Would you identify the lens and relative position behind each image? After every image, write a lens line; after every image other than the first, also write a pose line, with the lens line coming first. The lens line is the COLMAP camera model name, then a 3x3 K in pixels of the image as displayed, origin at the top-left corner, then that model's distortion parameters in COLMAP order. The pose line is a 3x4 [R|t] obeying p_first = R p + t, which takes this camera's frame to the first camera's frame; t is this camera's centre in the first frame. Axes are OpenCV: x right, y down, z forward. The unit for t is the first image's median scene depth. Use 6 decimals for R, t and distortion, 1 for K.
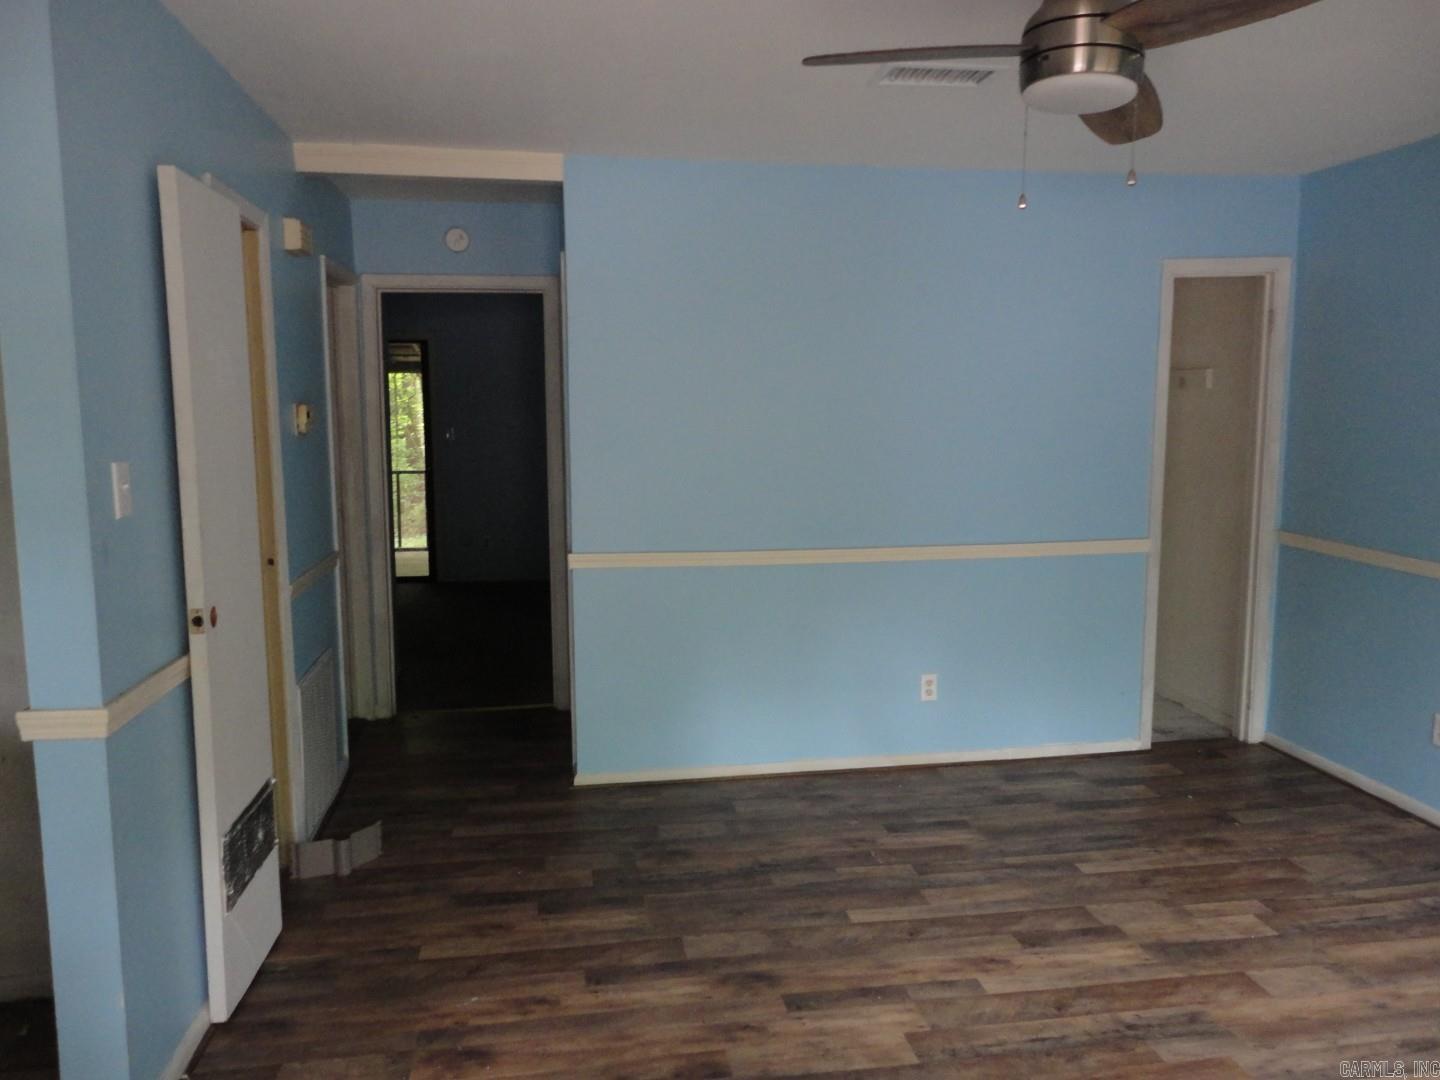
lens RADIAL K [[1055.0, 0, 718.8], [0, 1055.0, 531.8], [0, 0, 1]] dist [-0.006298, -0.000501]
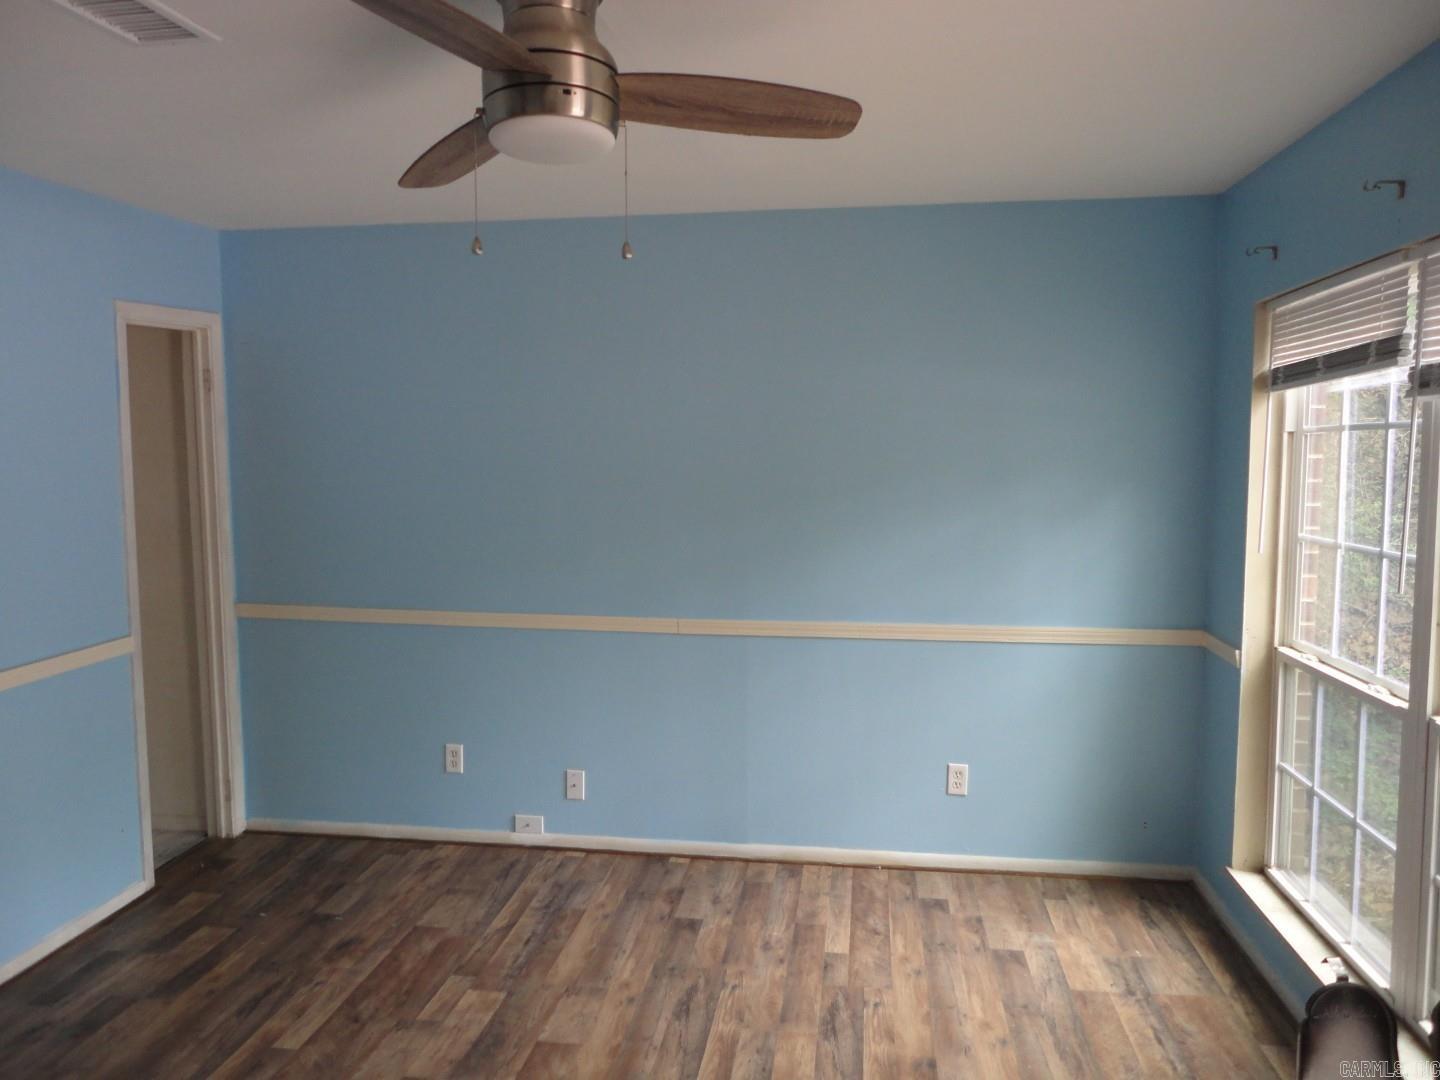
lens RADIAL K [[1055.0, 0, 718.8], [0, 1055.0, 531.8], [0, 0, 1]] dist [-0.006298, -0.000501]
pose [[0.302442, -0.084040, 0.949456, -0.263696], [0.127152, 0.990760, 0.047193, -0.063457], [-0.944649, 0.106452, 0.310333, 0.349784]]
